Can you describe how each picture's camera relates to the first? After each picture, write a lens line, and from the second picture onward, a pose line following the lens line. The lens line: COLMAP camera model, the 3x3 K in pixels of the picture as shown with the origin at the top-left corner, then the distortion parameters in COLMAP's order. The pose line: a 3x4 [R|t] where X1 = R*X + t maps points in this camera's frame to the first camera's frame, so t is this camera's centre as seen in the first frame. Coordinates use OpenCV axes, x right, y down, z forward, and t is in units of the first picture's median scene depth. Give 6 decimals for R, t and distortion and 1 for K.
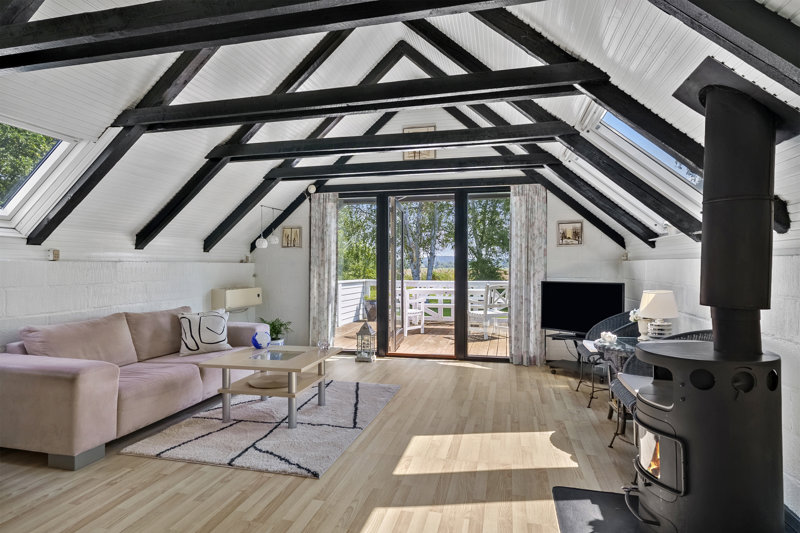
lens RADIAL K [[430.4, 0, 398.4], [0, 430.4, 261.0], [0, 0, 1]] dist [0.003876, 0.000106]
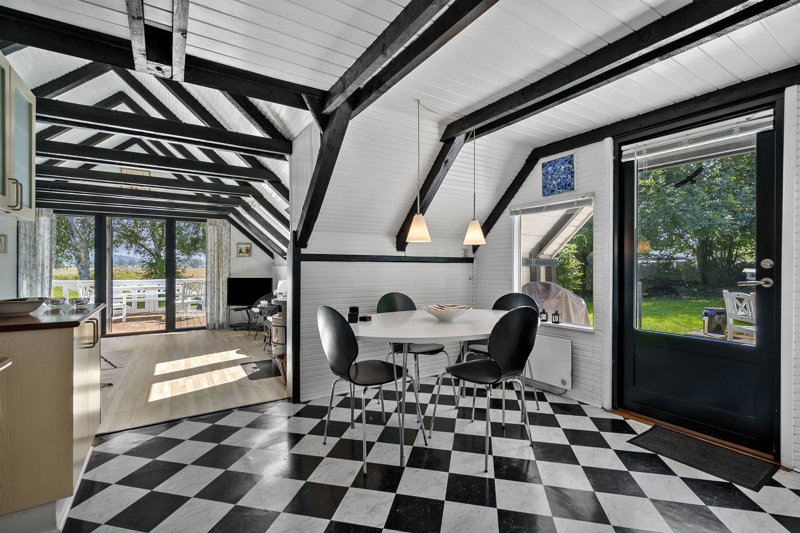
lens RADIAL K [[369.5, 0, 395.6], [0, 369.5, 267.9], [0, 0, 1]] dist [0.004191, 0.000431]
pose [[0.710018, -0.004911, 0.704167, -0.220238], [-0.008774, 0.999836, 0.015820, -0.020821], [-0.704129, -0.017410, 0.709858, -0.493570]]
